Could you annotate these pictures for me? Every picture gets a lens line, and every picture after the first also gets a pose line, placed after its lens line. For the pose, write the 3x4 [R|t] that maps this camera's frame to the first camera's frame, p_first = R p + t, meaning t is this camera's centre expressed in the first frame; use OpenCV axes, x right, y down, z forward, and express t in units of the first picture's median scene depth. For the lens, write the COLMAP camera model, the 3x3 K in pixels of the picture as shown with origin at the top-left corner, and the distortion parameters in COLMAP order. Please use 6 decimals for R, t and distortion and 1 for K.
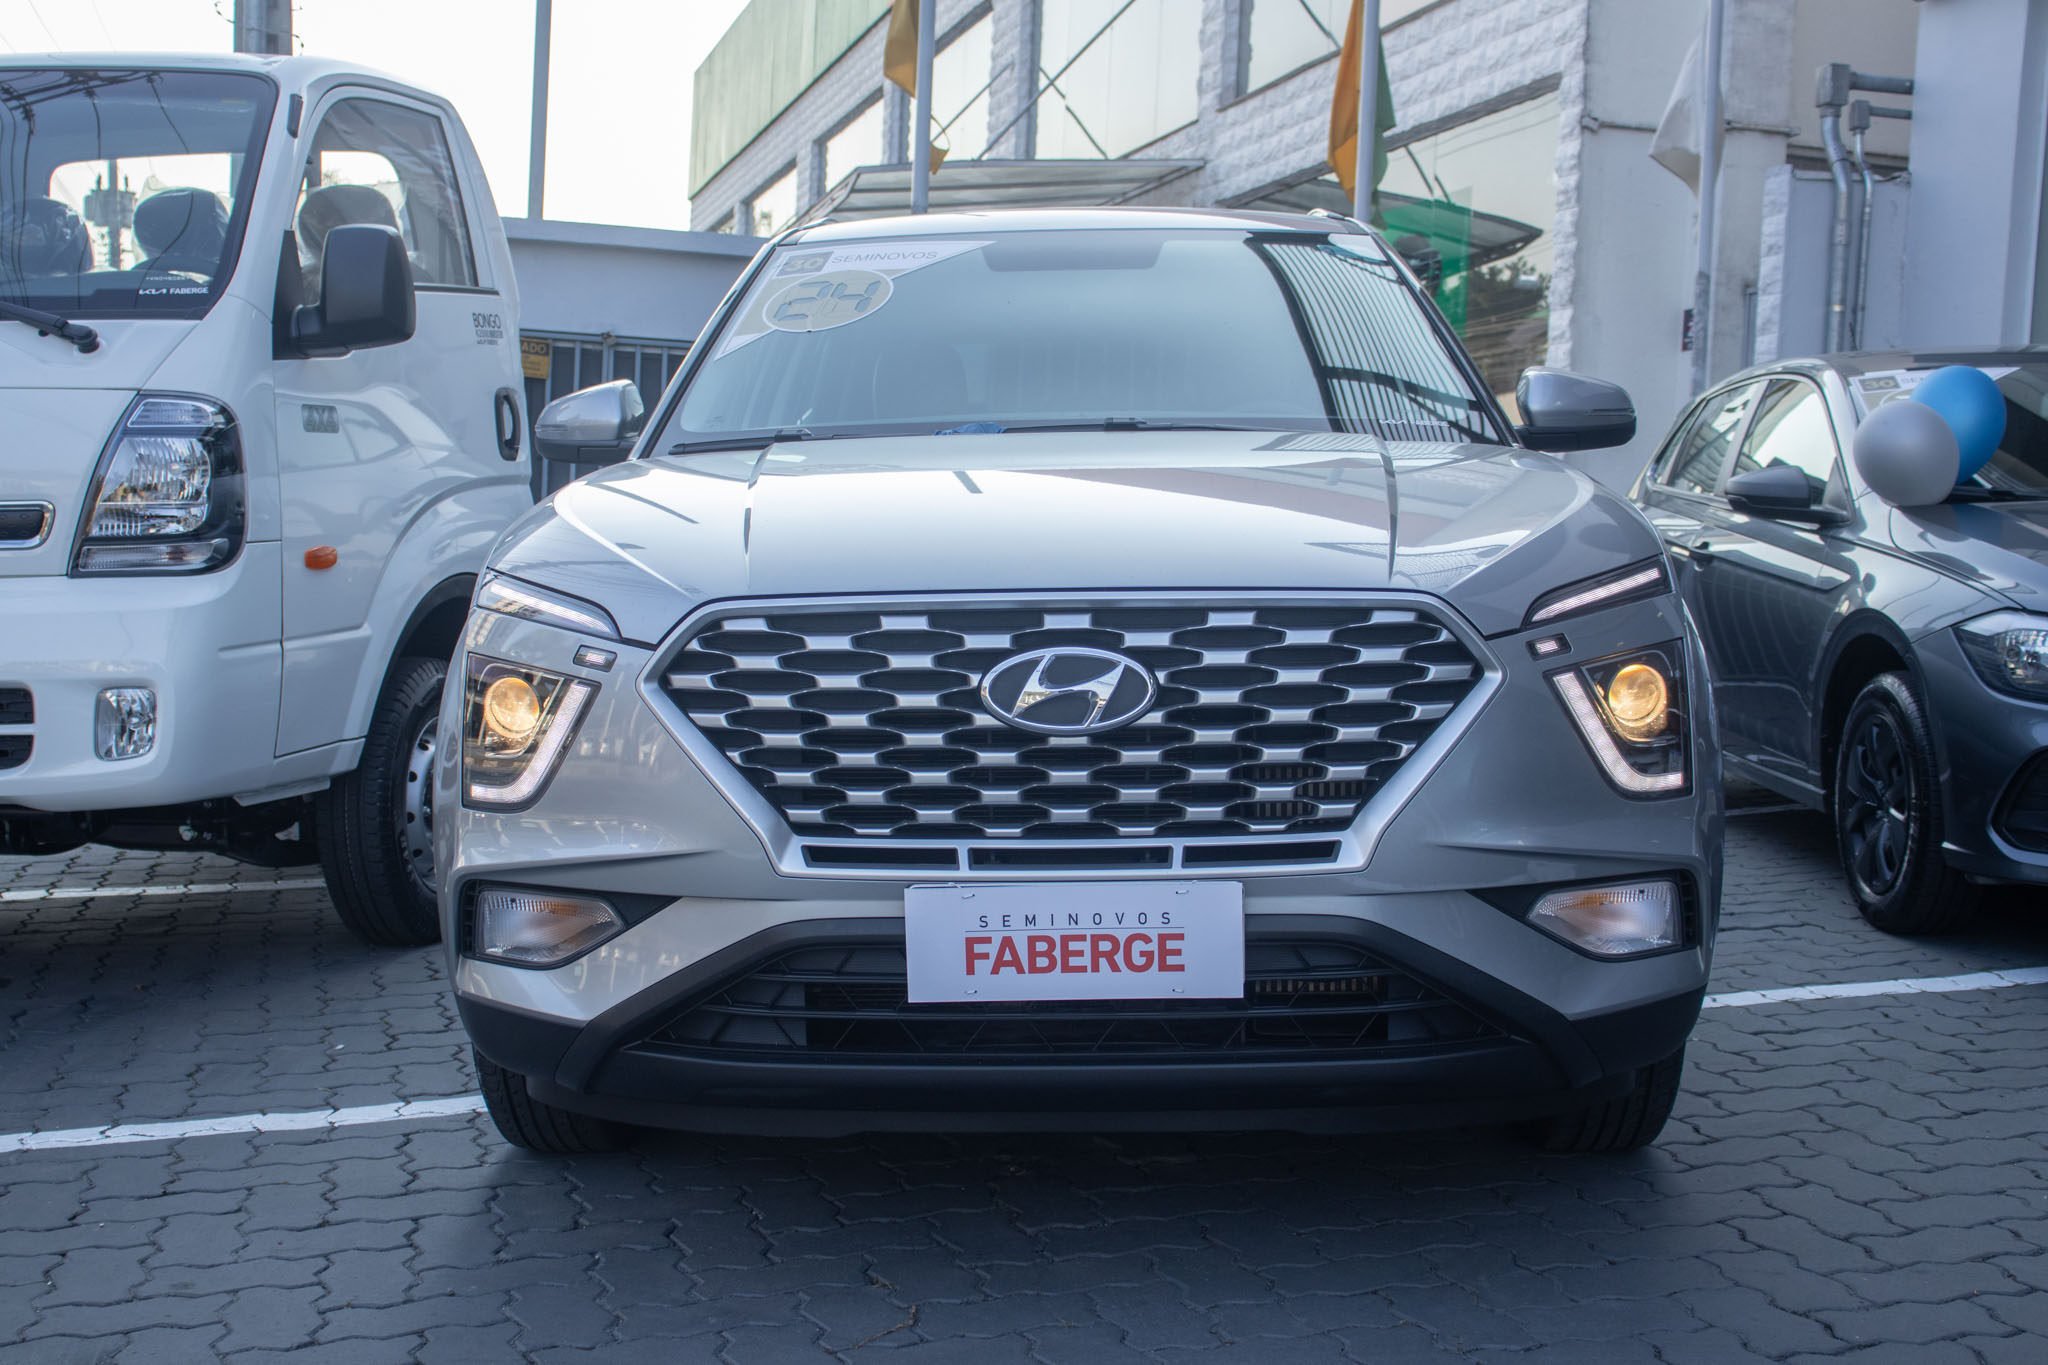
lens RADIAL K [[2191.8, 0, 973.0], [0, 2191.8, 682.3], [0, 0, 1]] dist [0.010332, -0.032522]
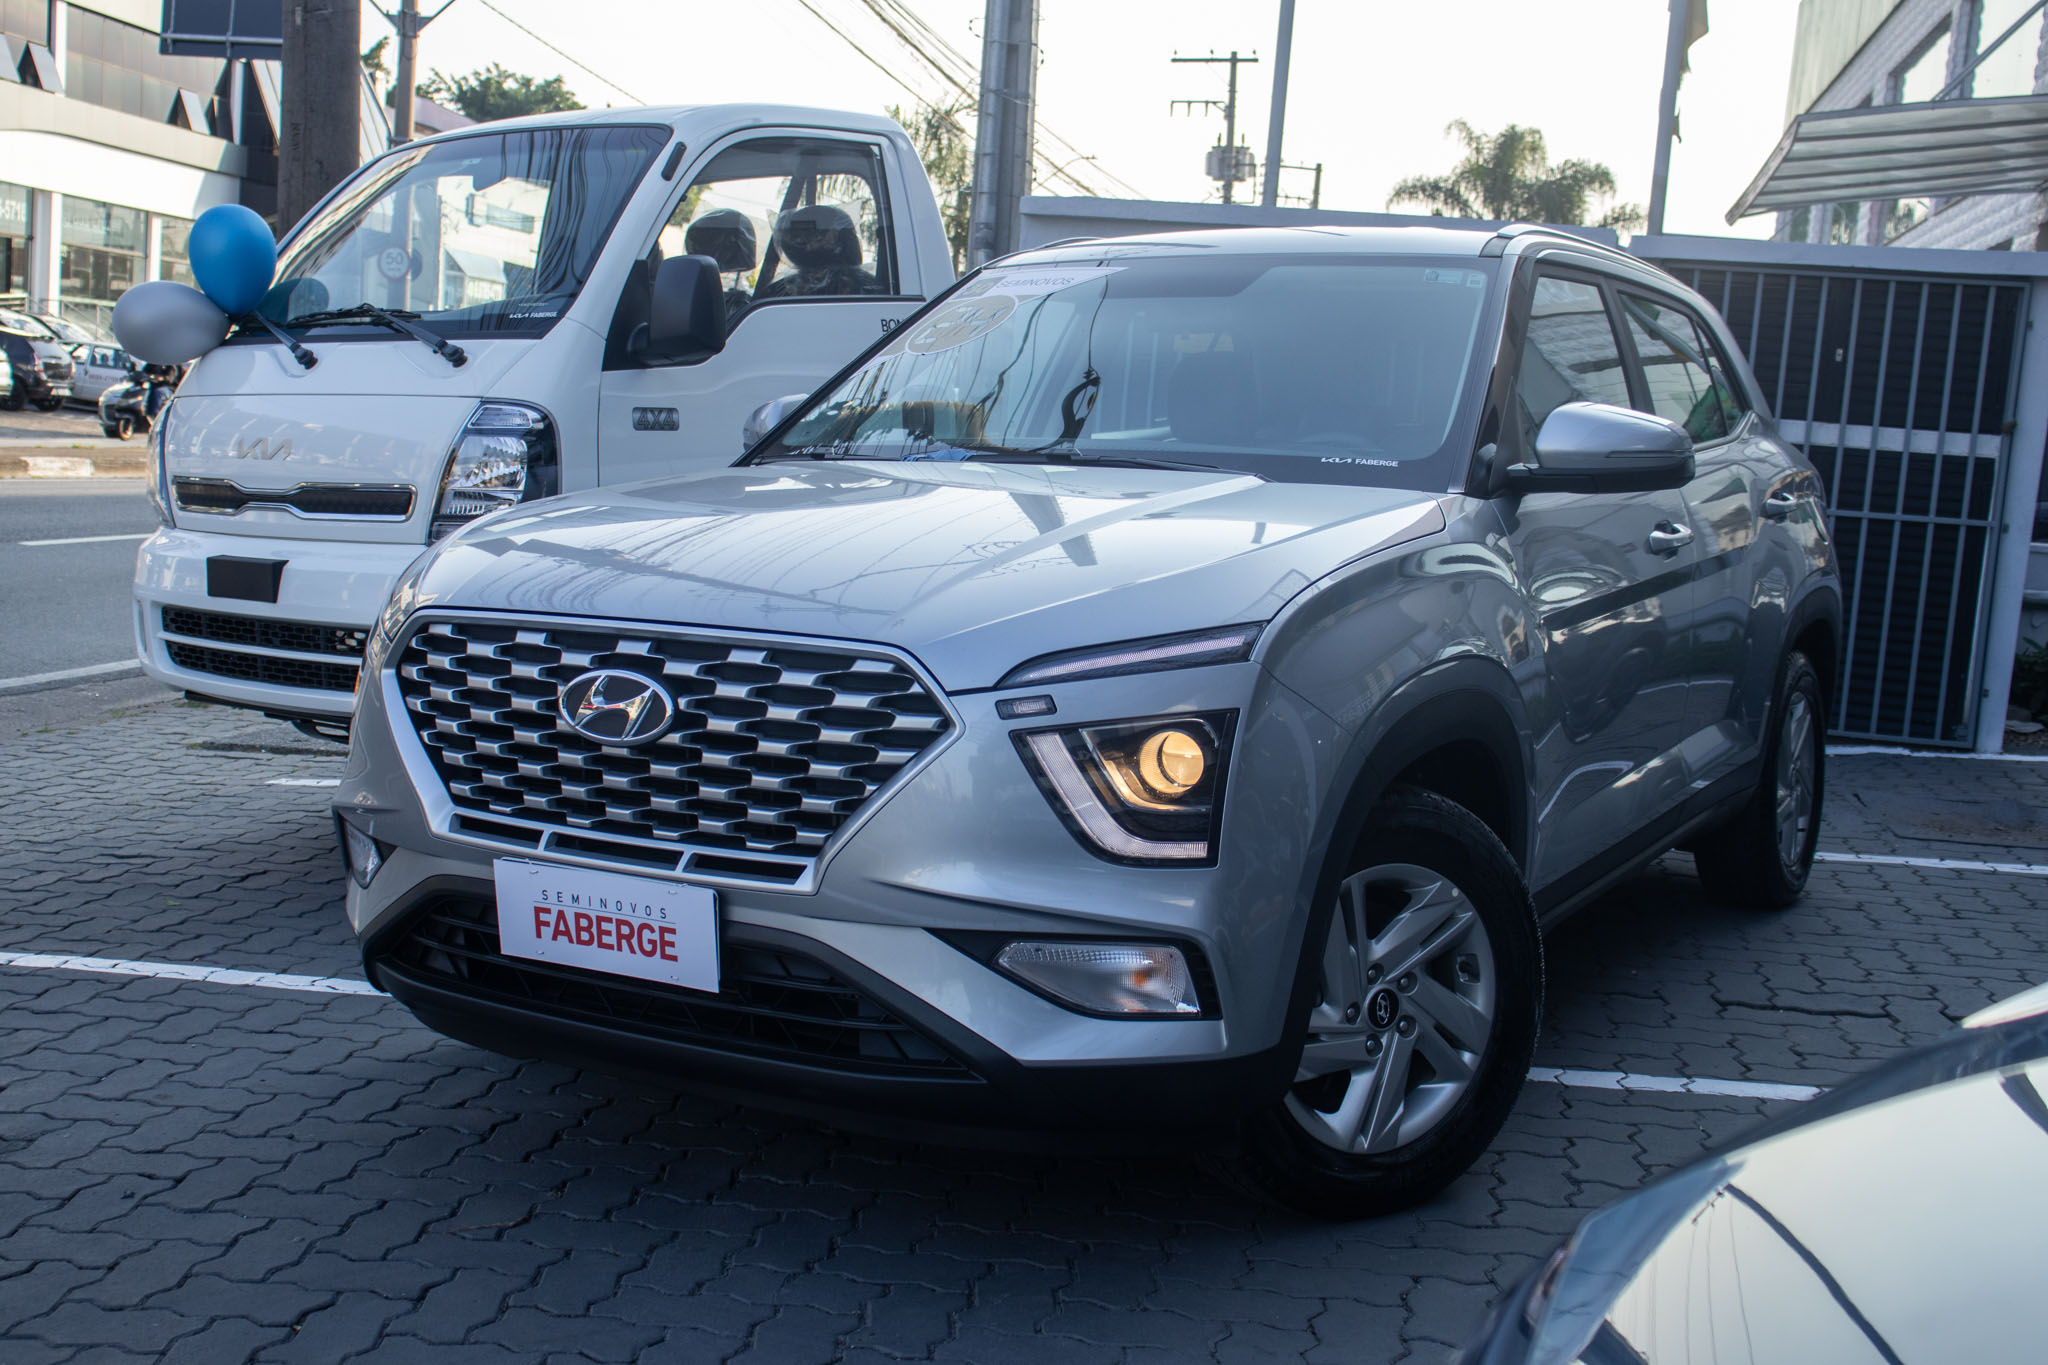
lens RADIAL K [[2191.8, 0, 973.0], [0, 2191.8, 682.3], [0, 0, 1]] dist [0.010332, -0.032522]
pose [[0.857699, 0.085997, -0.506909, 0.785716], [-0.071811, 0.996286, 0.047513, -0.077397], [0.509113, -0.004351, 0.860689, 0.096837]]
